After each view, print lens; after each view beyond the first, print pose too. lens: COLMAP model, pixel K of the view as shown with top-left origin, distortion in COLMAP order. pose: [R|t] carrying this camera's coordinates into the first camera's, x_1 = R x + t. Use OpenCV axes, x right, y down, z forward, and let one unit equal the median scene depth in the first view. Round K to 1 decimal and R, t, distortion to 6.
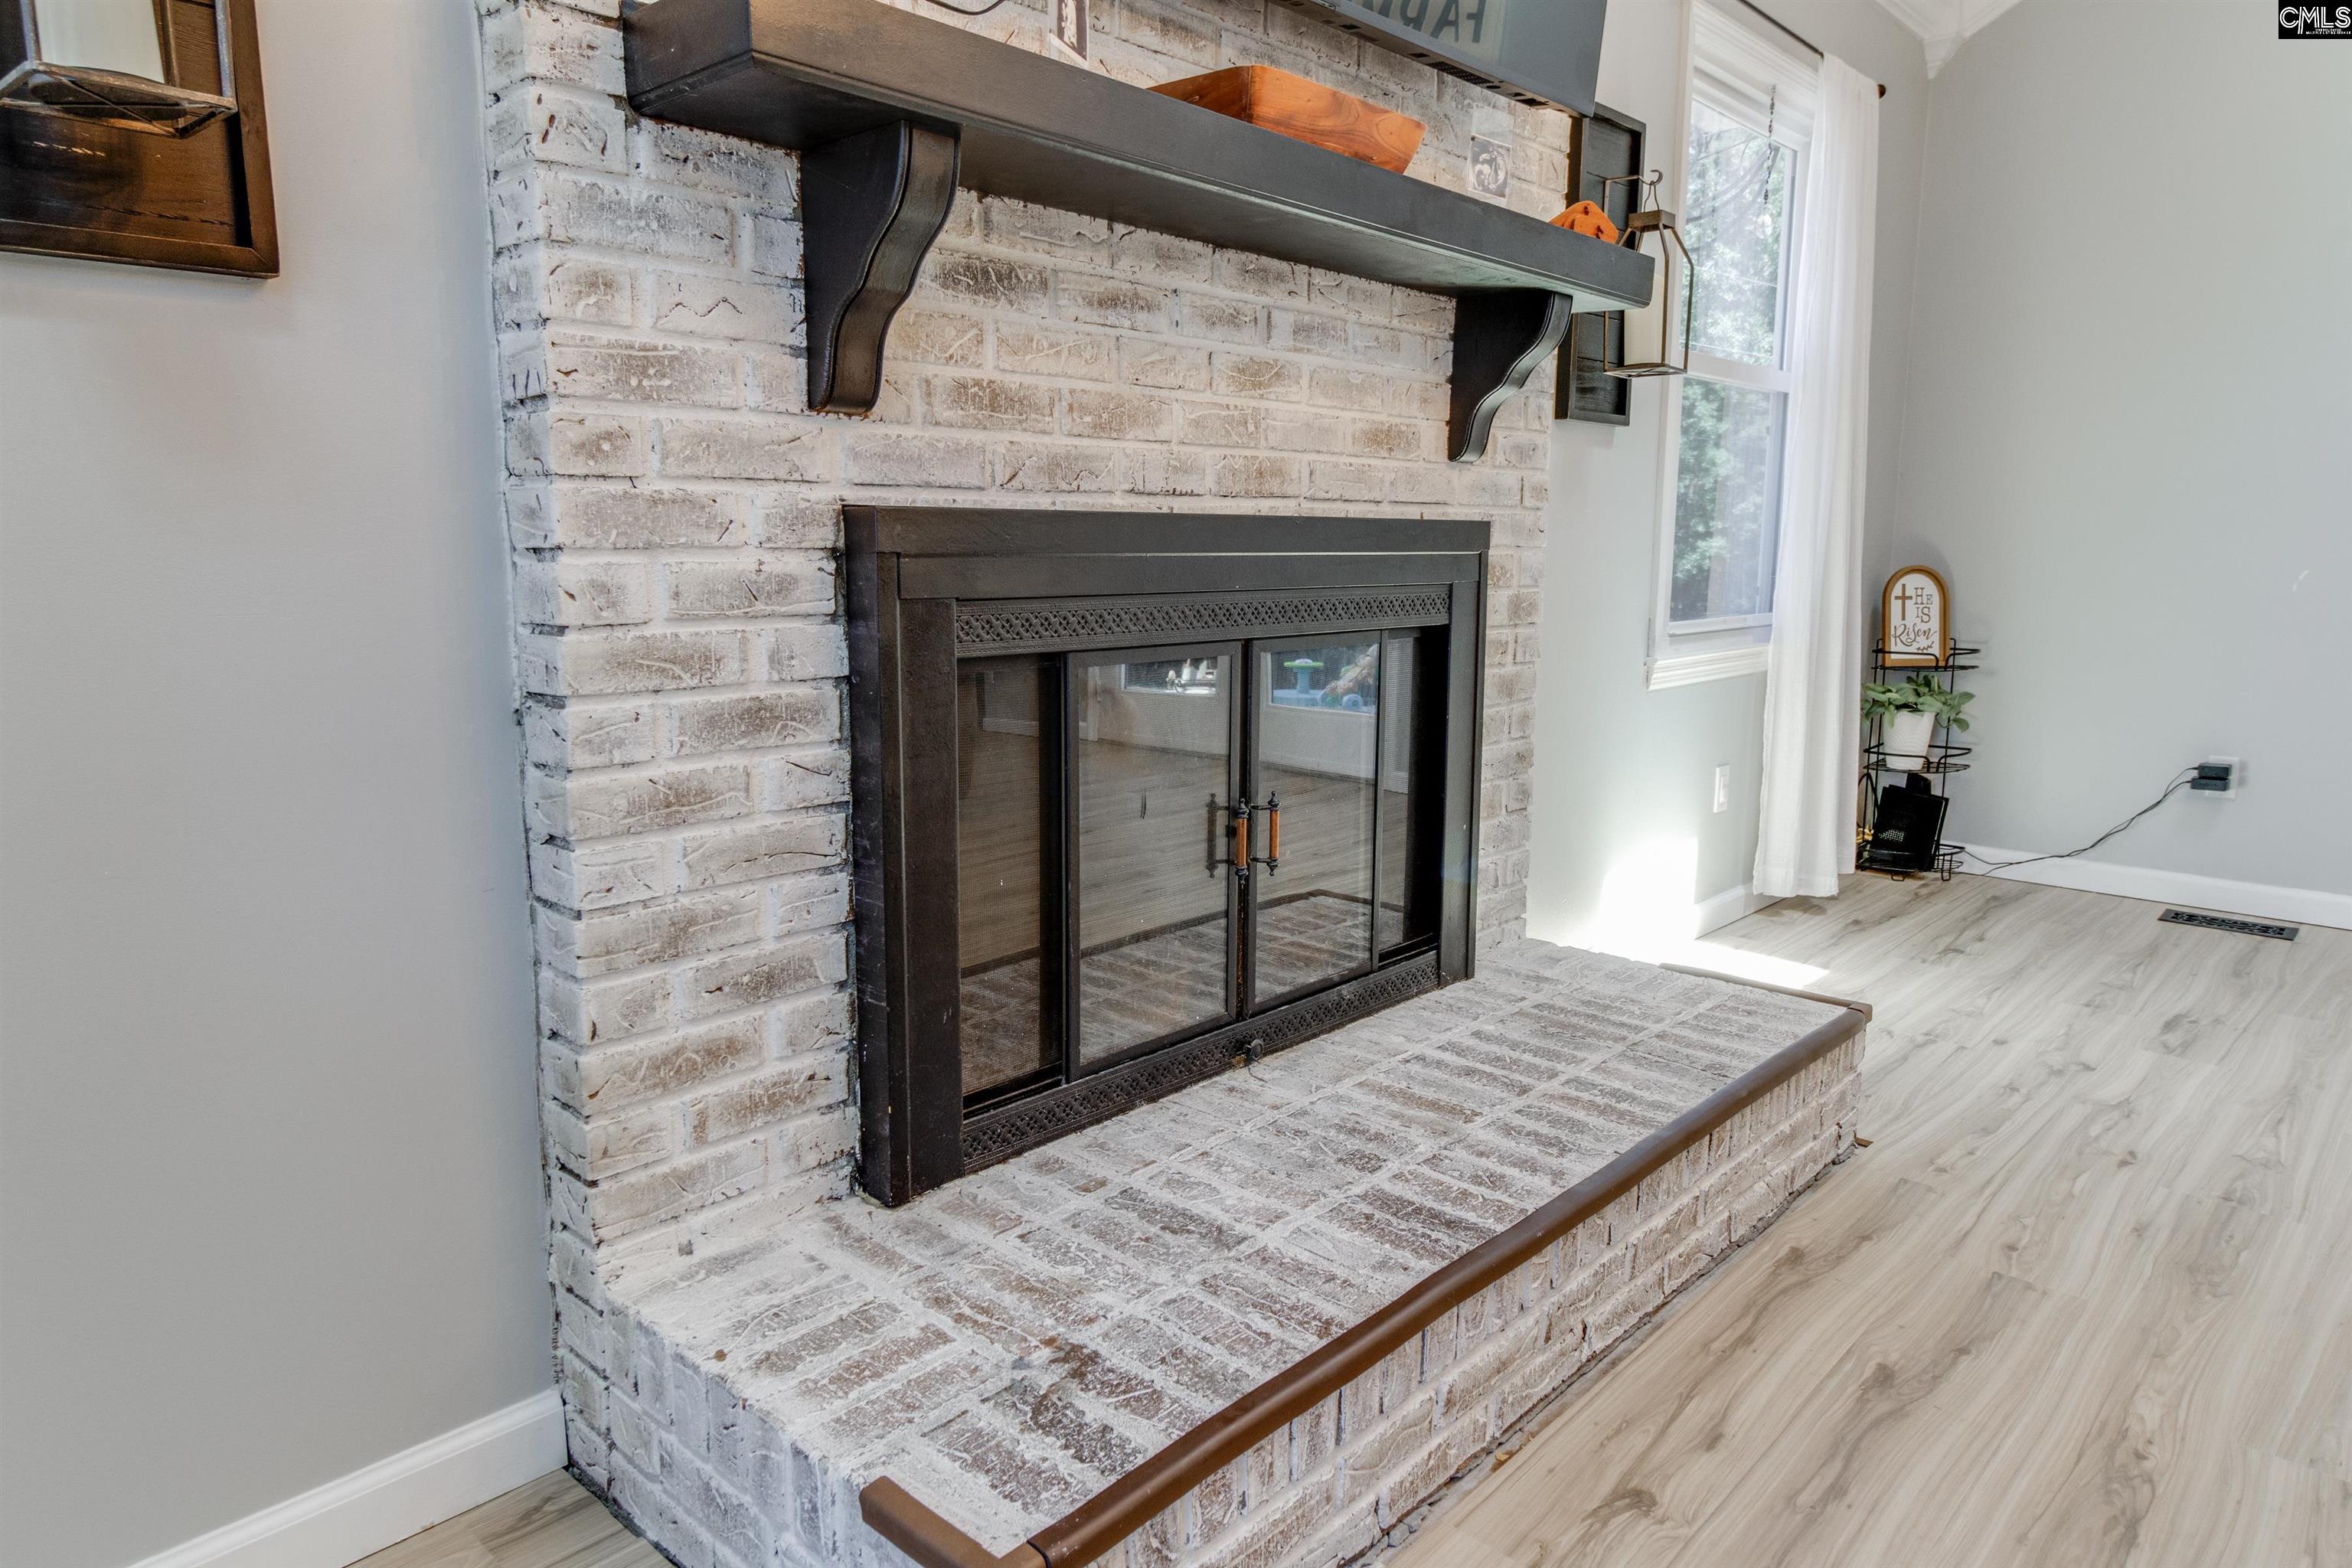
lens RADIAL K [[1464.0, 0, 1179.7], [0, 1464.0, 770.6], [0, 0, 1]] dist [0.000586, 0.000516]
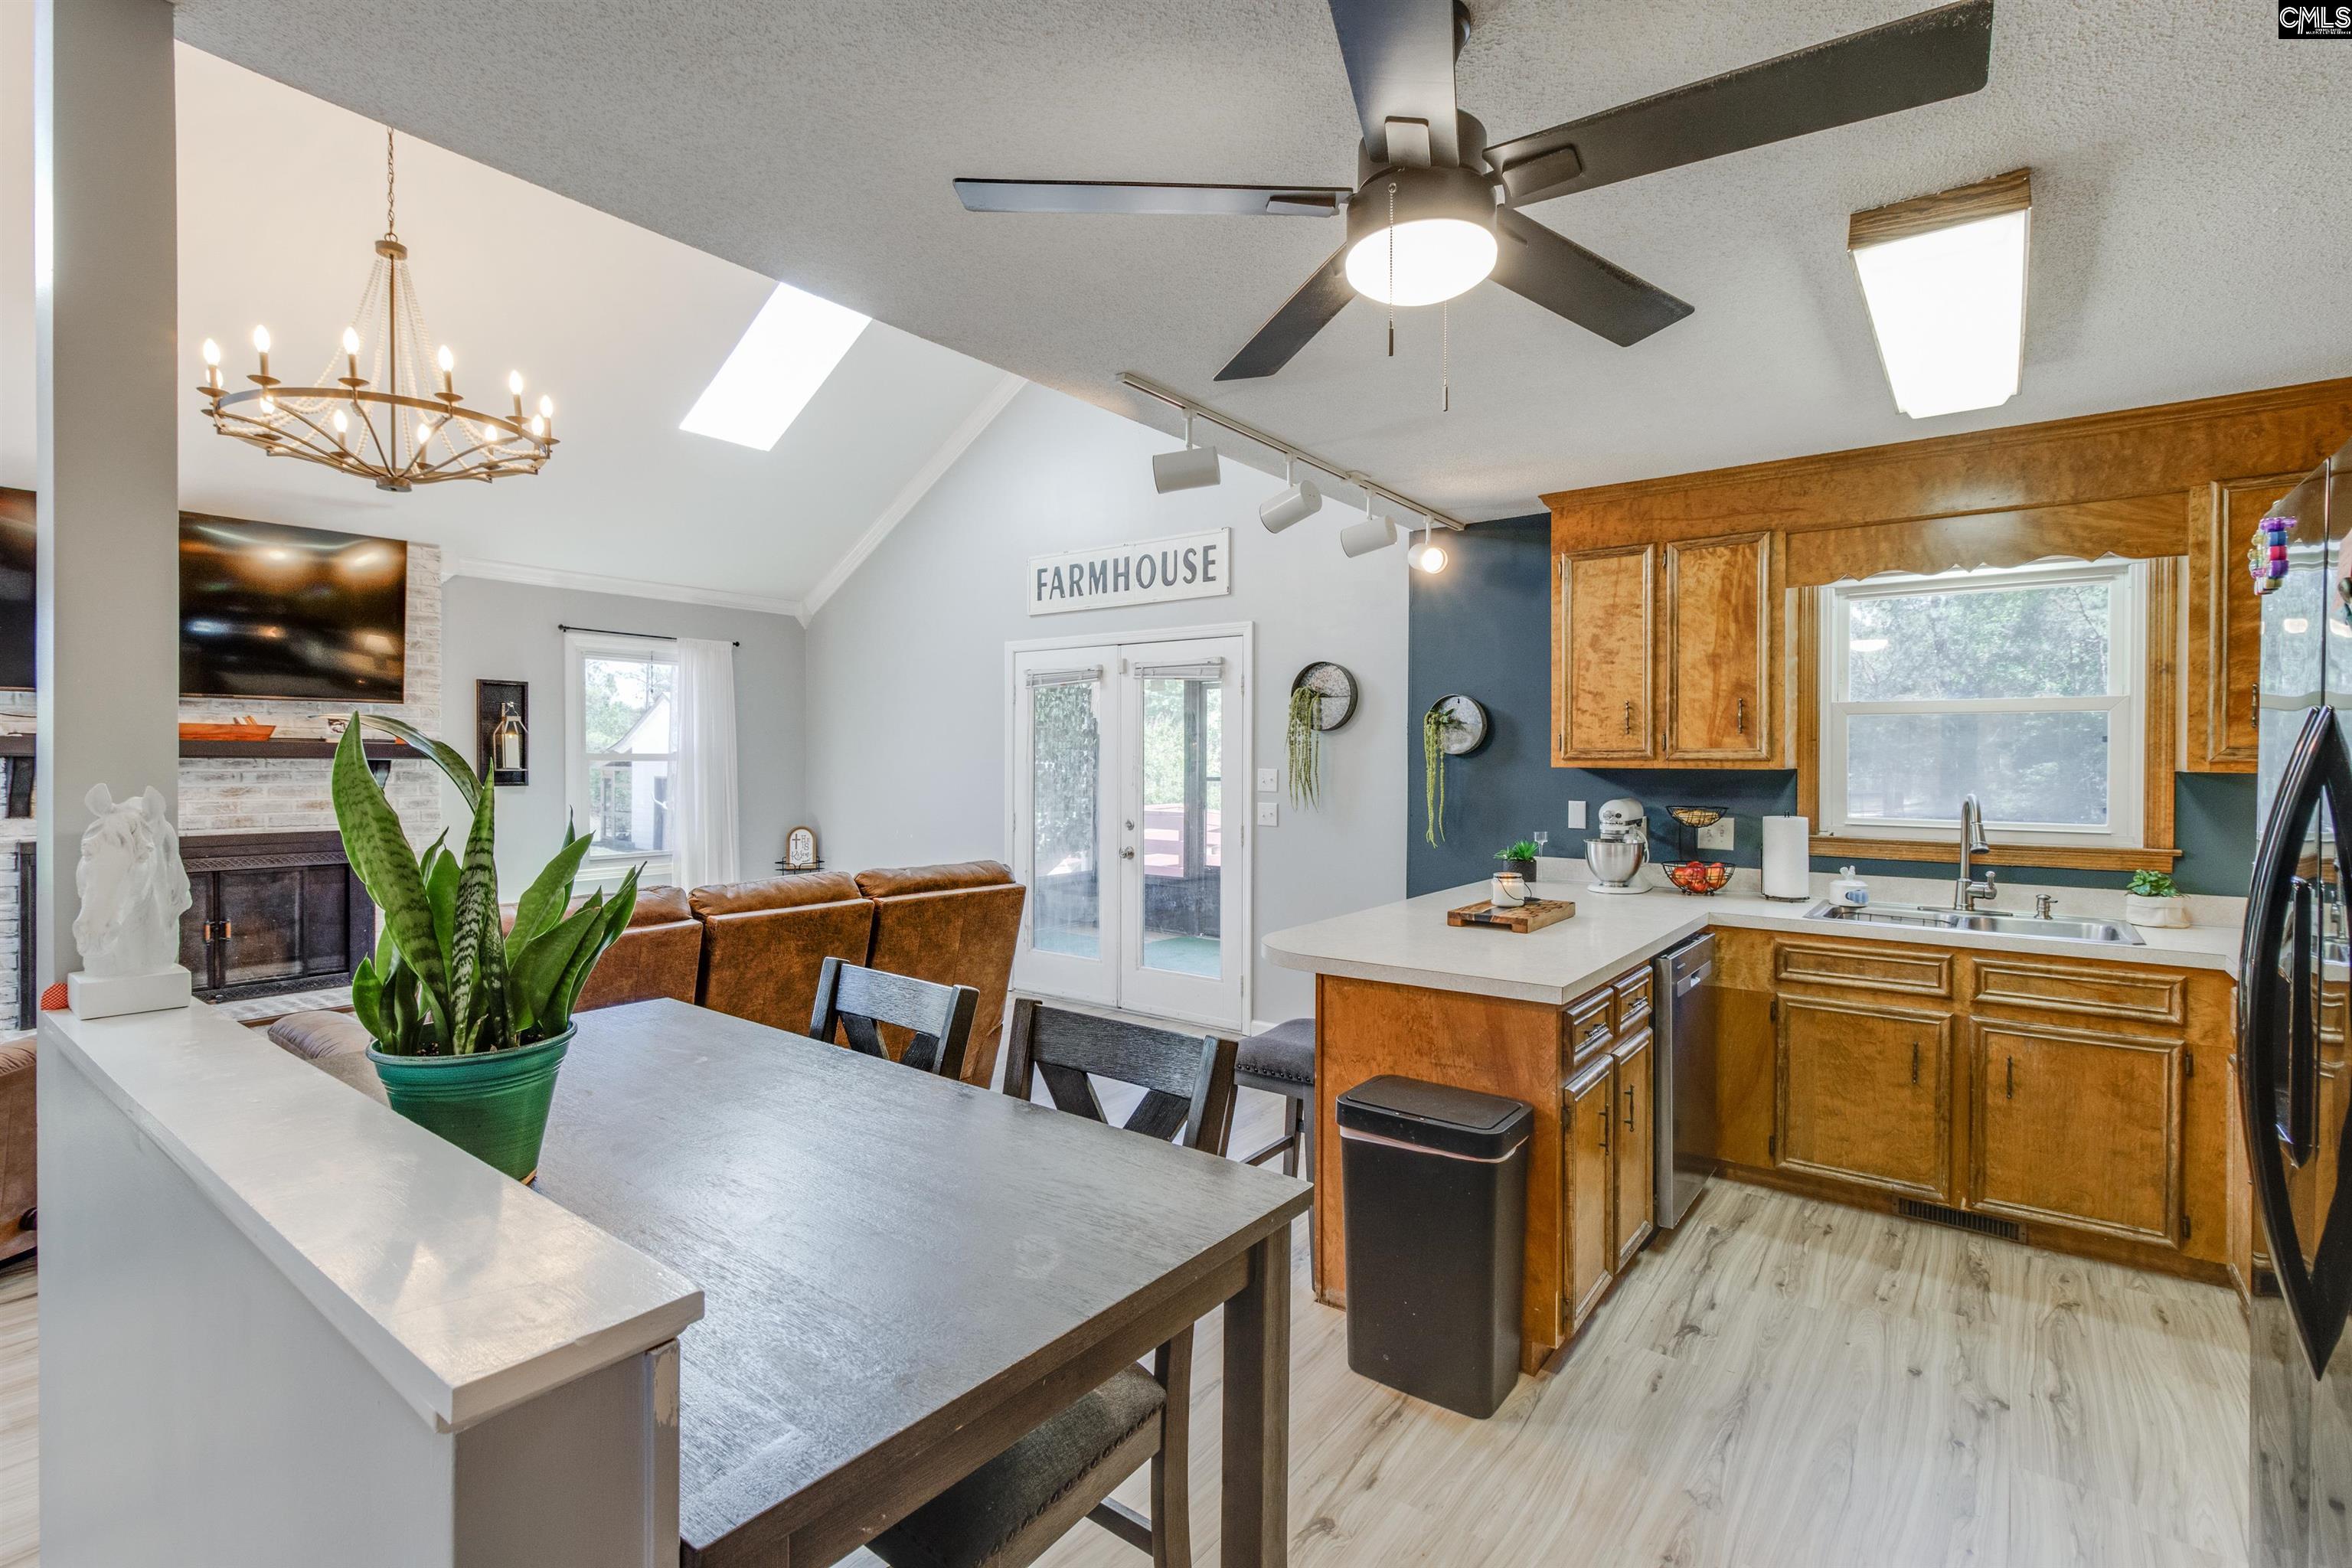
lens RADIAL K [[1085.2, 0, 1185.5], [0, 1085.2, 767.9], [0, 0, 1]] dist [0.000553, 0.000513]
pose [[0.994301, -0.006448, 0.106411, 2.055038], [0.022926, 0.987748, -0.154363, 0.114886], [-0.104112, 0.155923, 0.982267, -1.767794]]
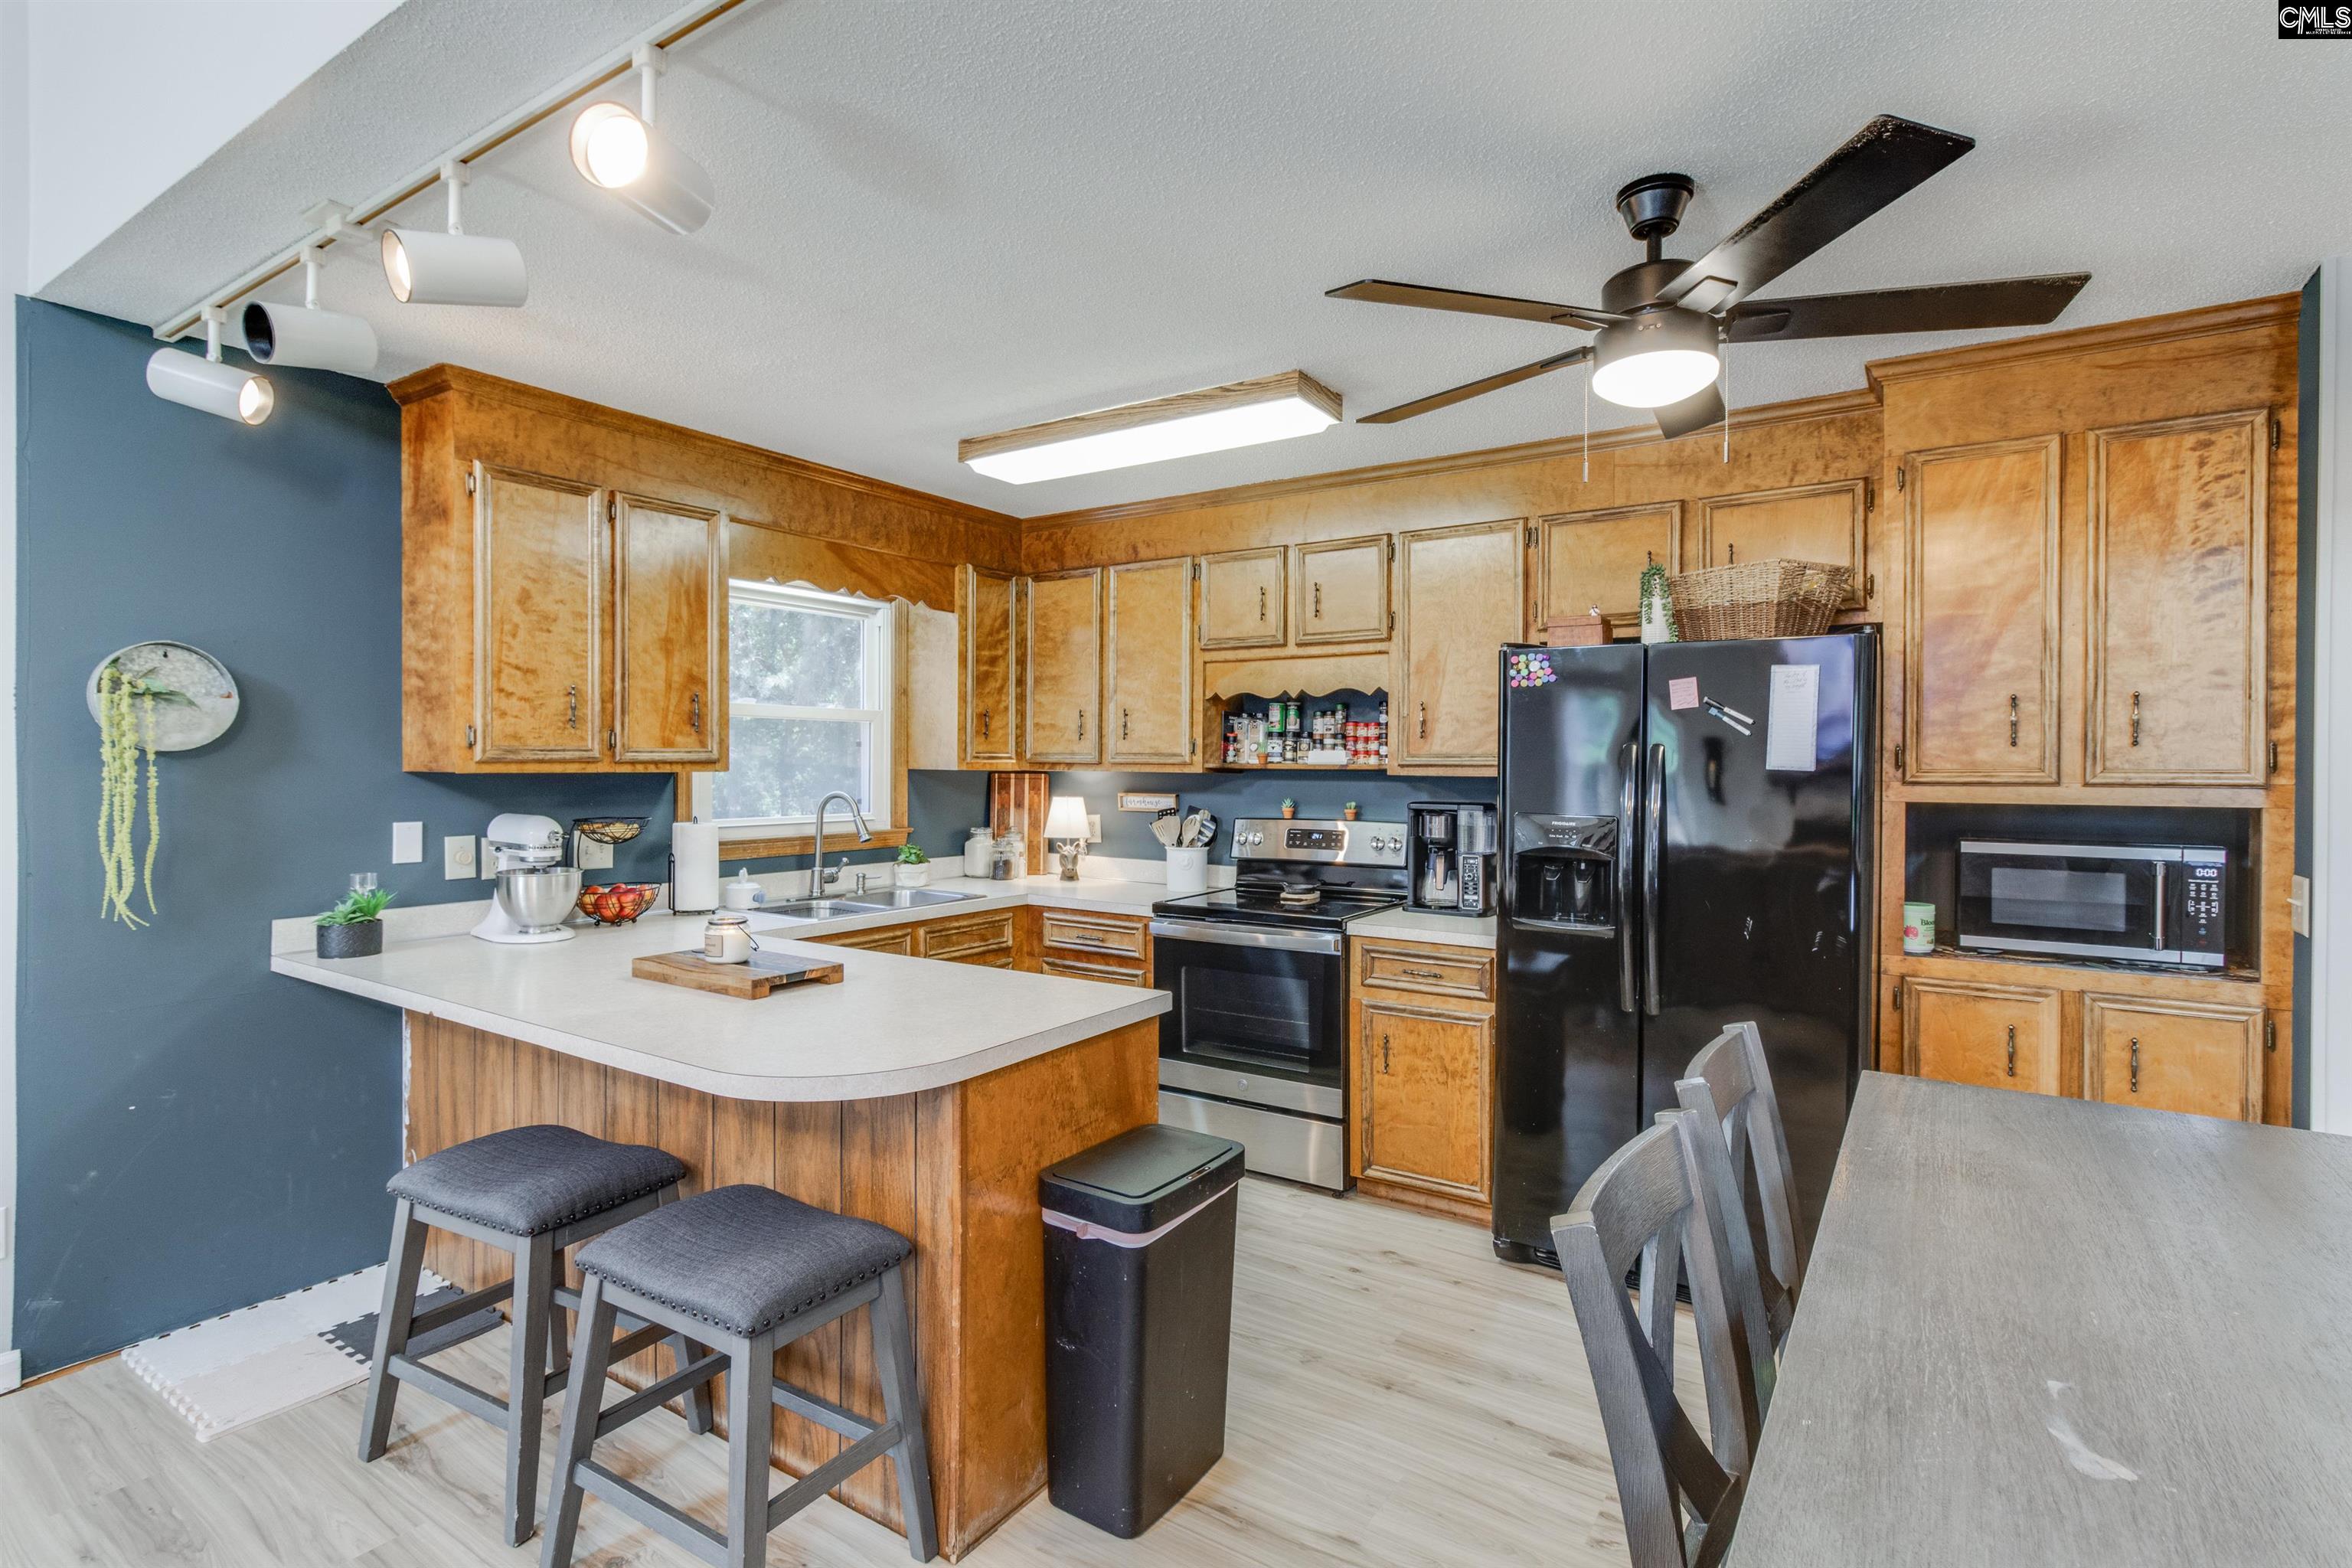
lens RADIAL K [[1116.0, 0, 1174.2], [0, 1116.0, 769.5], [0, 0, 1]] dist [0.000439, 0.000061]
pose [[-0.166088, -0.018480, 0.985938, 1.370986], [0.156642, 0.986635, 0.044880, -0.123004], [-0.973590, 0.161893, -0.160973, -0.424471]]
